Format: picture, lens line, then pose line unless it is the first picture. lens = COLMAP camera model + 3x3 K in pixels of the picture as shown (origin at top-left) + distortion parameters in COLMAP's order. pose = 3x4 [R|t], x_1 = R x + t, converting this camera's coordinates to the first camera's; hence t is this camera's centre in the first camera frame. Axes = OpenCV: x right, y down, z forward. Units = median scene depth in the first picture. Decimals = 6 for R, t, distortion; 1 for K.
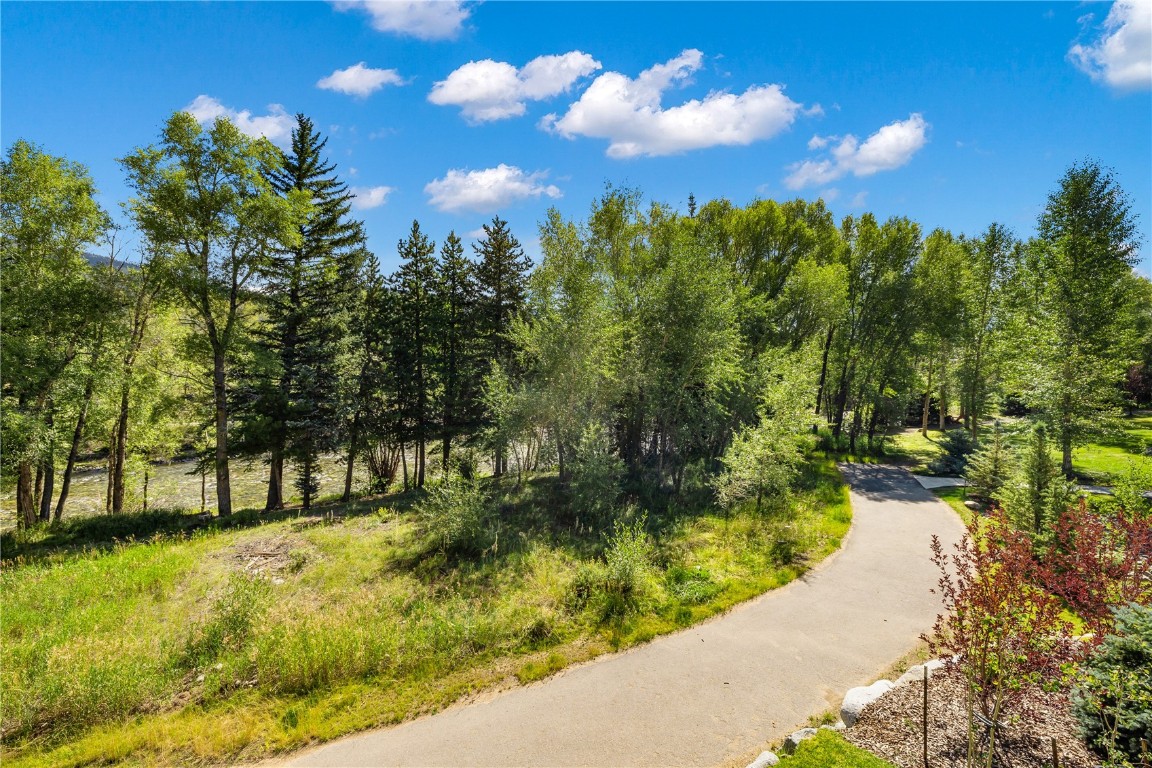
lens RADIAL K [[487.8, 0, 570.3], [0, 487.8, 382.2], [0, 0, 1]] dist [0.000168, -0.000072]
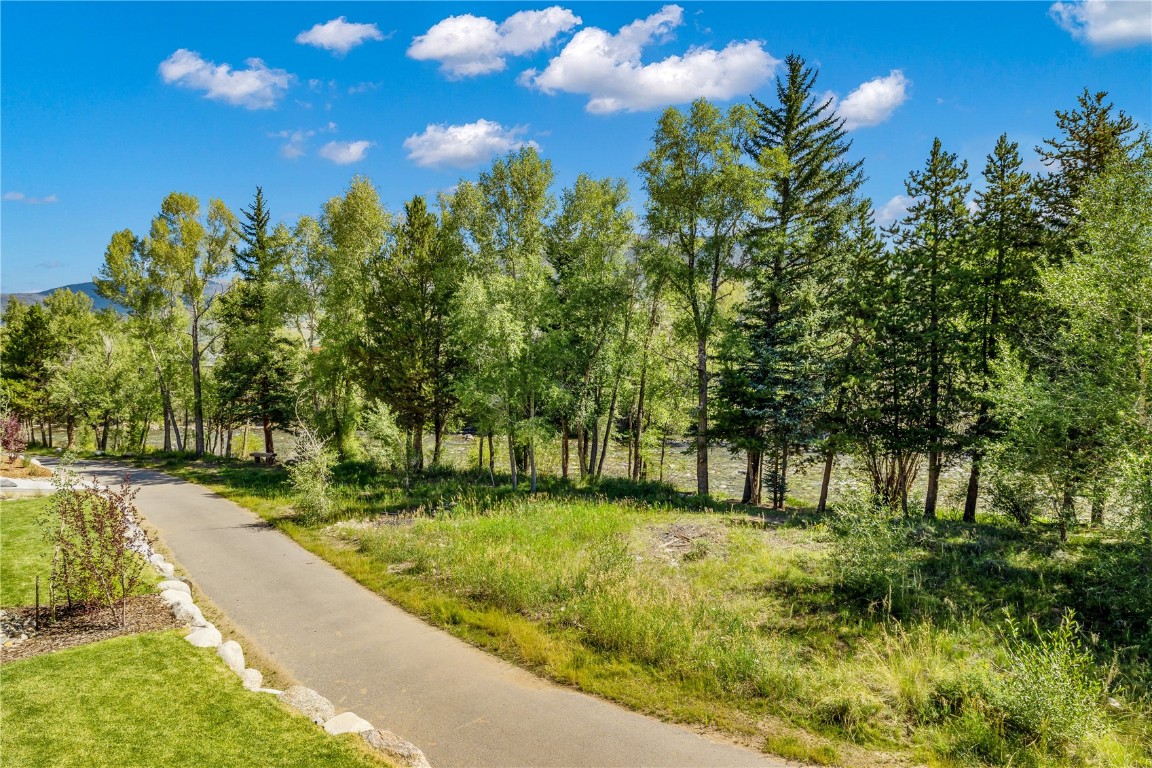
lens RADIAL K [[647.2, 0, 576.0], [0, 647.2, 384.0], [0, 0, 1]] dist [0.002239, 0.000439]
pose [[0.519928, 0.035110, -0.853488, 0.280525], [-0.011861, 0.999355, 0.033885, -0.004114], [0.854128, -0.007494, 0.520009, 0.088404]]
